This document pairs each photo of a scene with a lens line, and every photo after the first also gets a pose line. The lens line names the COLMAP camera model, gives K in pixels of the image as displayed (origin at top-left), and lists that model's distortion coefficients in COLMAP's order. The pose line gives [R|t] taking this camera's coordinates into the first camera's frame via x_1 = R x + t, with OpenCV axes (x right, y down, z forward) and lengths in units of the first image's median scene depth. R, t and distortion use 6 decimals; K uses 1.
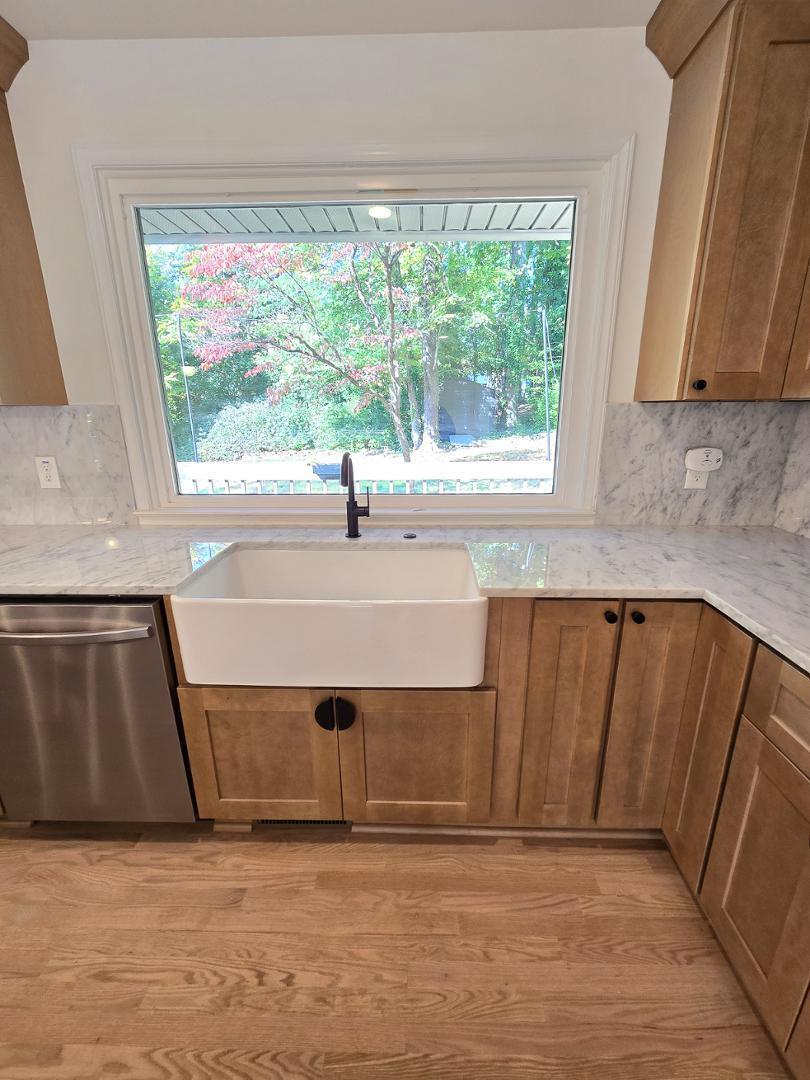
lens RADIAL K [[441.8, 0, 414.9], [0, 441.8, 535.6], [0, 0, 1]] dist [-0.002850, 0.000176]
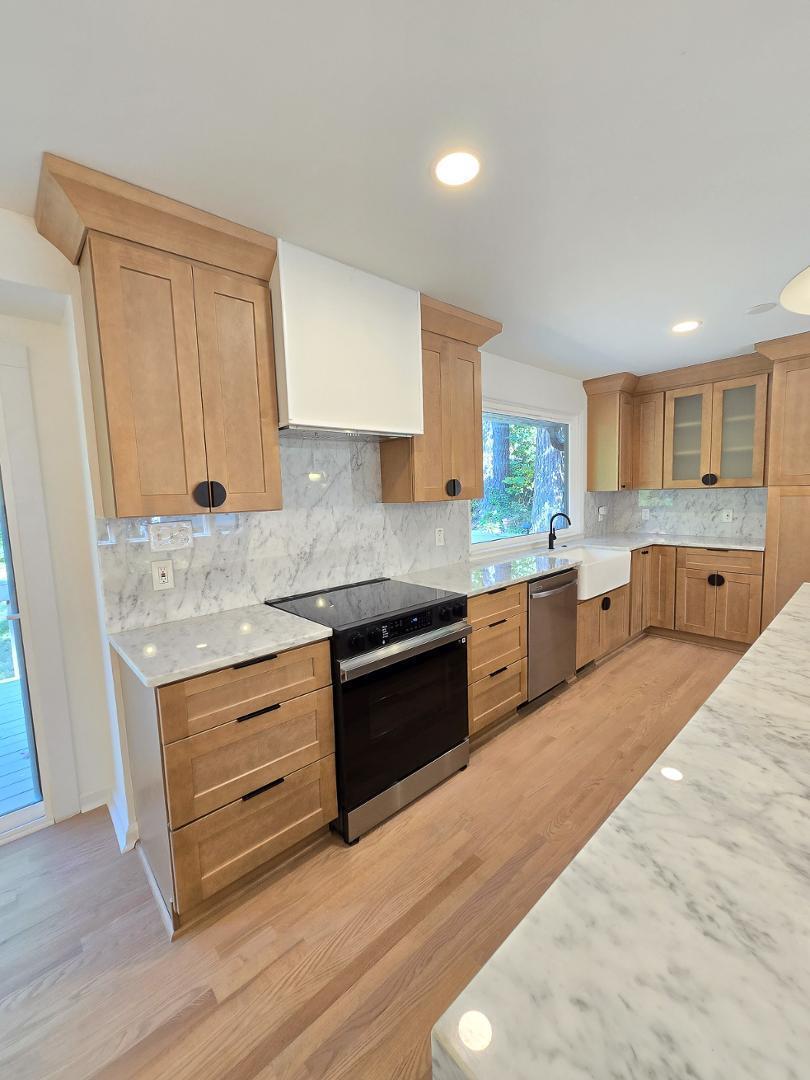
lens RADIAL K [[441.8, 0, 411.5], [0, 441.8, 537.1], [0, 0, 1]] dist [-0.002850, 0.000176]
pose [[0.720025, -0.091857, 0.687842, -2.314041], [0.221292, 0.969845, -0.102129, 0.015609], [-0.657719, 0.225749, 0.718640, -0.211885]]
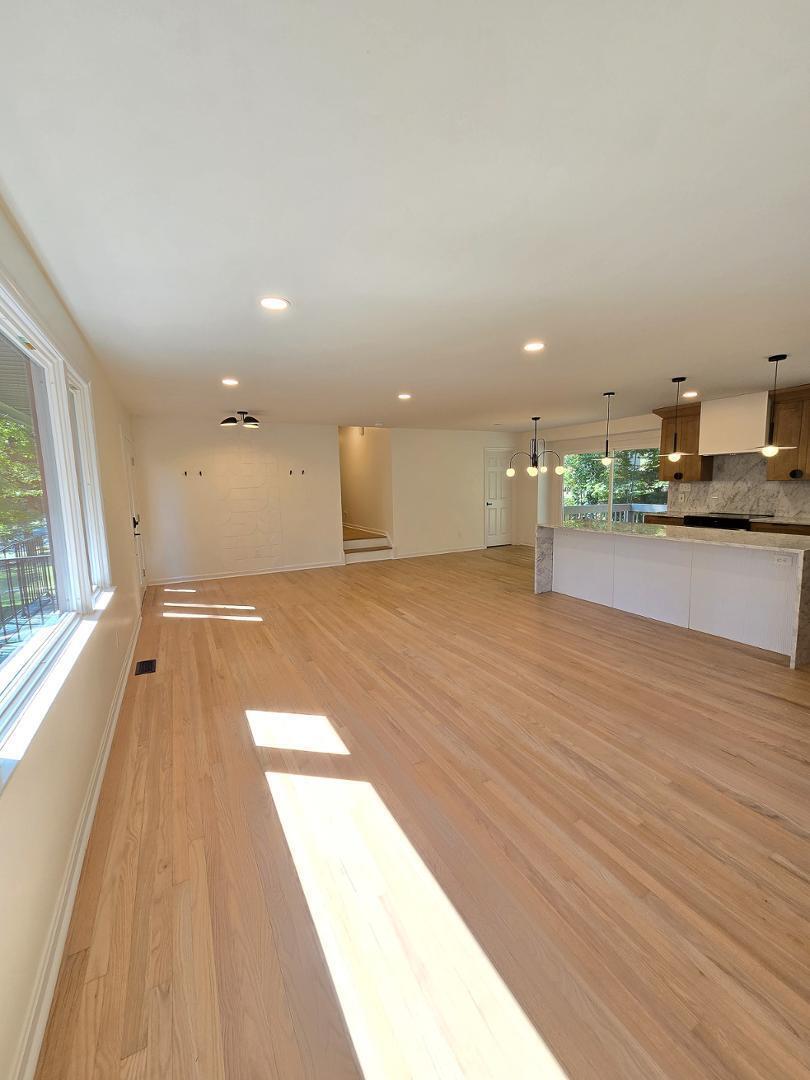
lens RADIAL K [[441.8, 0, 408.1], [0, 441.8, 535.2], [0, 0, 1]] dist [-0.002850, 0.000176]
pose [[0.488300, 0.098035, -0.867152, 0.454115], [-0.221350, 0.975088, -0.014406, 0.836031], [0.844137, 0.198979, 0.497835, -3.155101]]
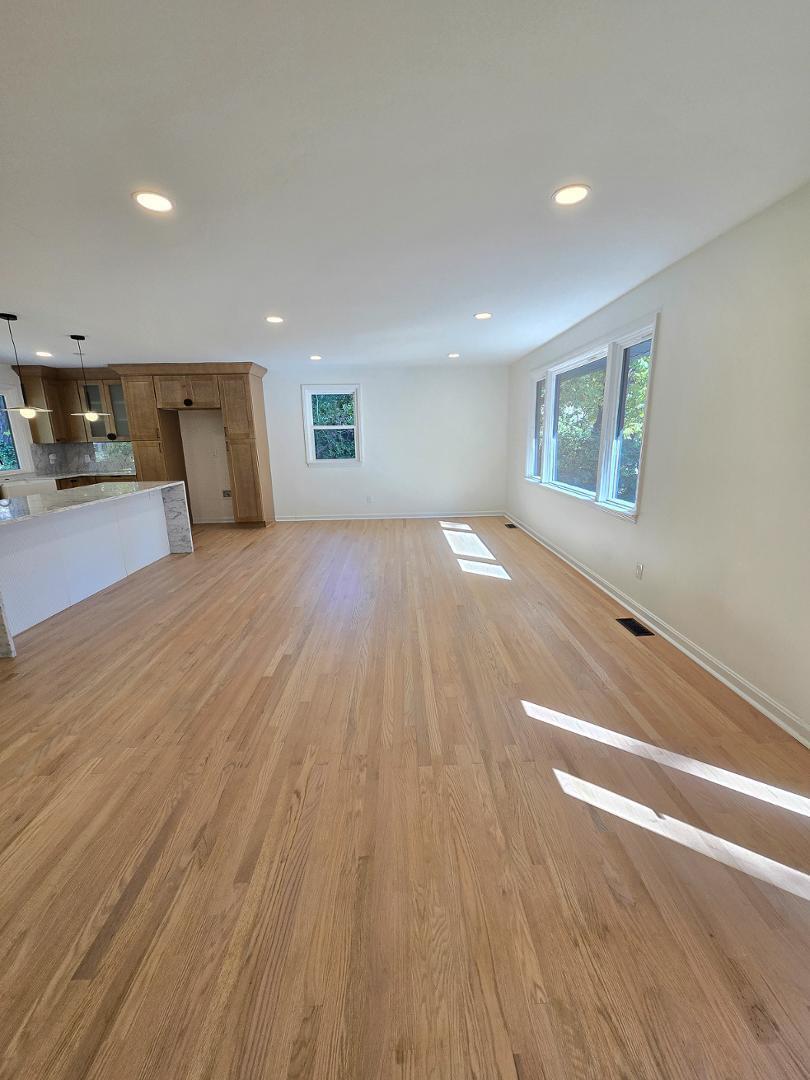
lens RADIAL K [[441.8, 0, 410.4], [0, 441.8, 540.0], [0, 0, 1]] dist [-0.002850, 0.000176]
pose [[-0.052408, -0.227449, 0.972379, -3.965227], [0.292852, 0.927406, 0.232714, 0.611832], [-0.954720, 0.296959, 0.018005, -2.192289]]
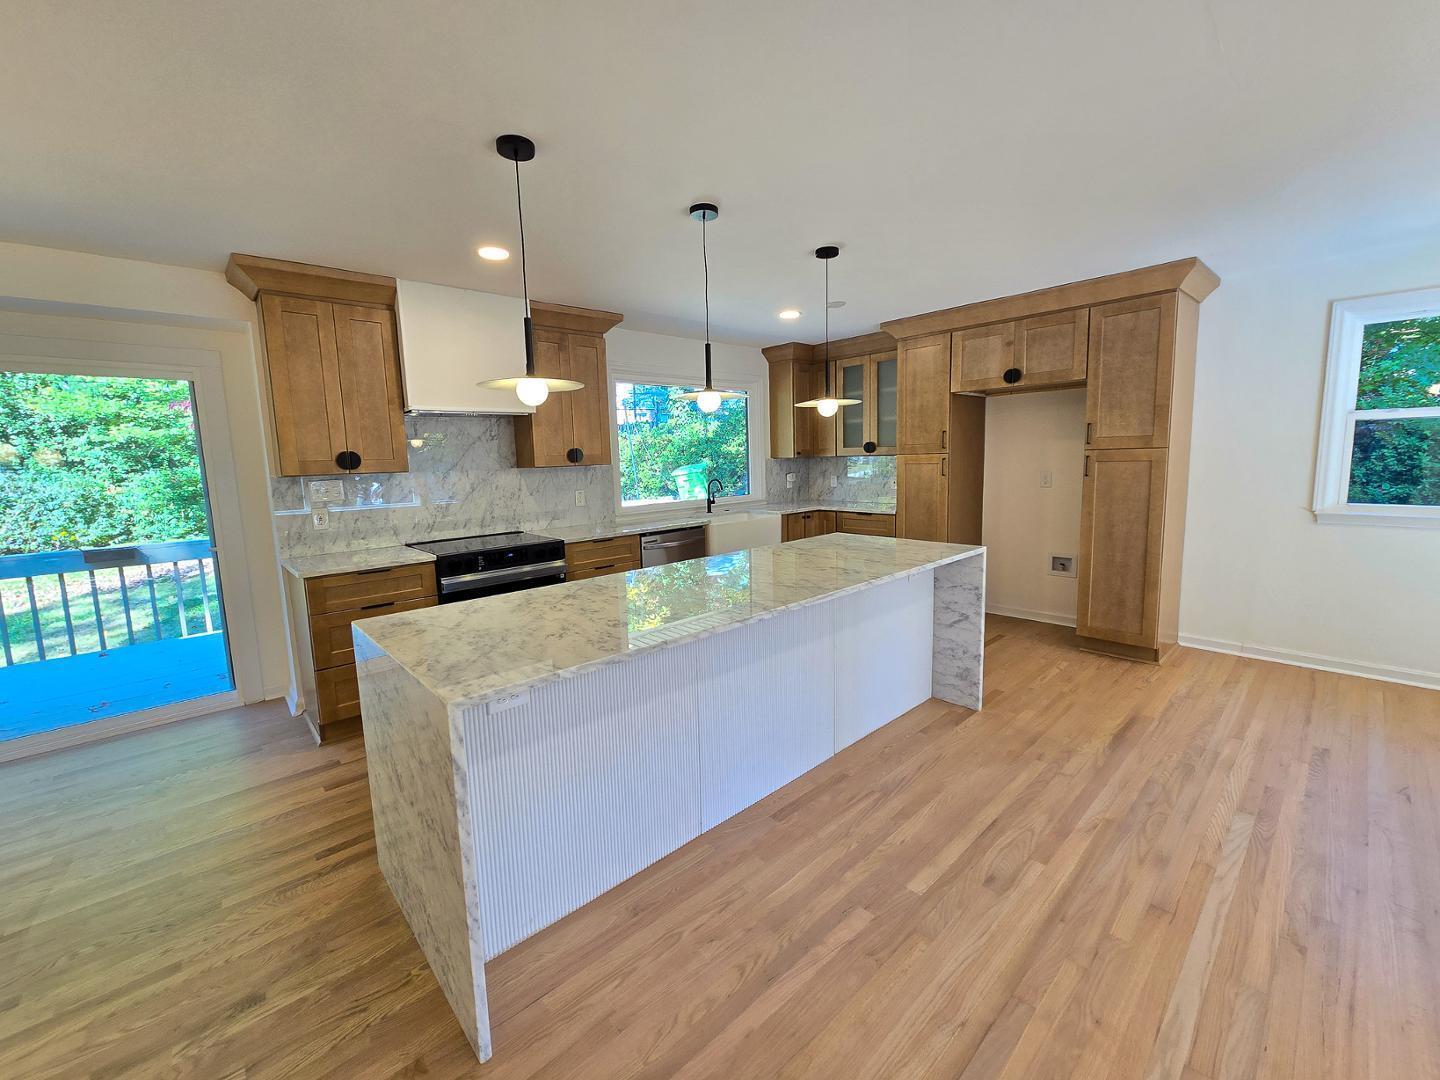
lens RADIAL K [[589.1, 0, 715.9], [0, 589.1, 530.7], [0, 0, 1]] dist [-0.002850, 0.000176]
pose [[0.724862, -0.104501, 0.680922, -2.415800], [0.215543, 0.973204, -0.080094, 0.377729], [-0.654306, 0.204825, 0.727963, -1.434943]]
